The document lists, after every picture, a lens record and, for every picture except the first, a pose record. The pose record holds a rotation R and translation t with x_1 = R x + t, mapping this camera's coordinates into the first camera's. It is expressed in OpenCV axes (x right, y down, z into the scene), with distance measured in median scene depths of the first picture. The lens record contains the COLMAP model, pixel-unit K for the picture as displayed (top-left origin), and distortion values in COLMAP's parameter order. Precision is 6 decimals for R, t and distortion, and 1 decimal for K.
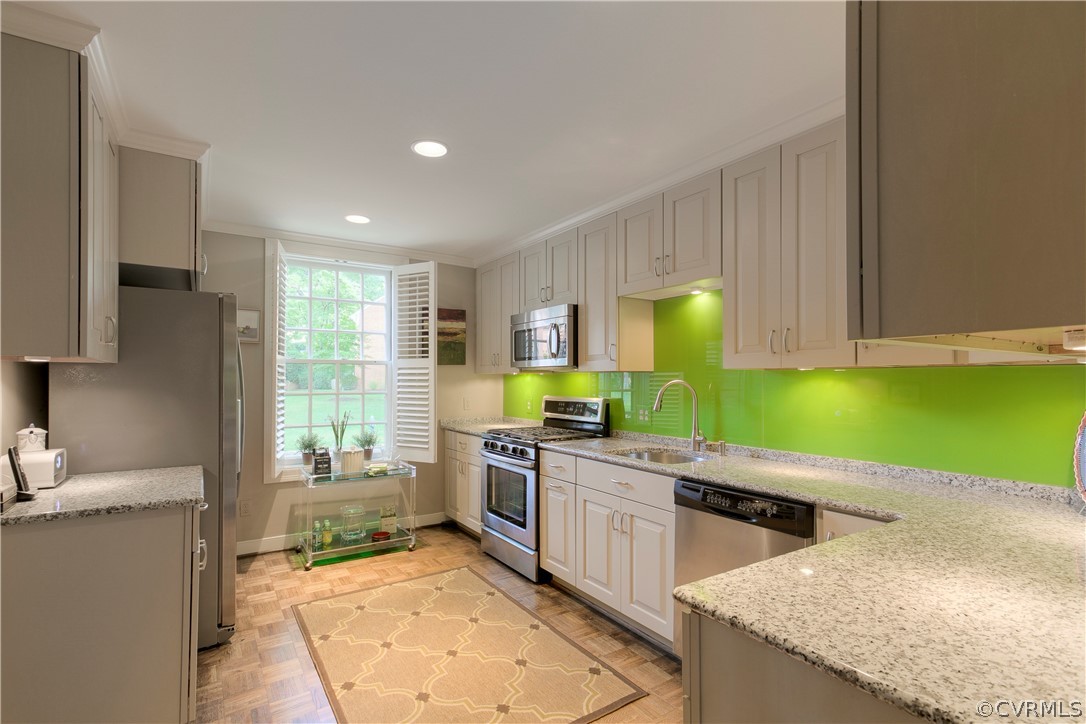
lens RADIAL K [[515.7, 0, 535.4], [0, 515.7, 372.3], [0, 0, 1]] dist [0.012884, 0.001530]
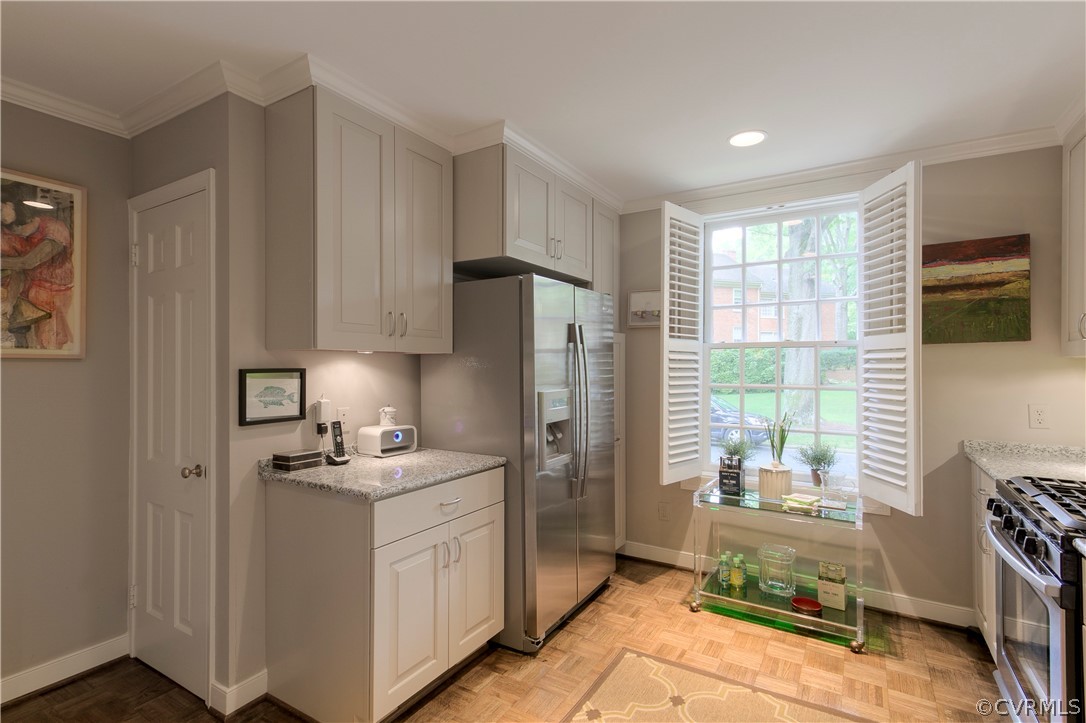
lens RADIAL K [[515.7, 0, 543.6], [0, 515.7, 361.2], [0, 0, 1]] dist [0.012884, 0.001530]
pose [[0.418626, -0.012232, -0.908076, 0.196153], [0.012152, 0.999895, -0.007866, 0.006835], [0.908077, -0.007742, 0.418731, 0.498042]]
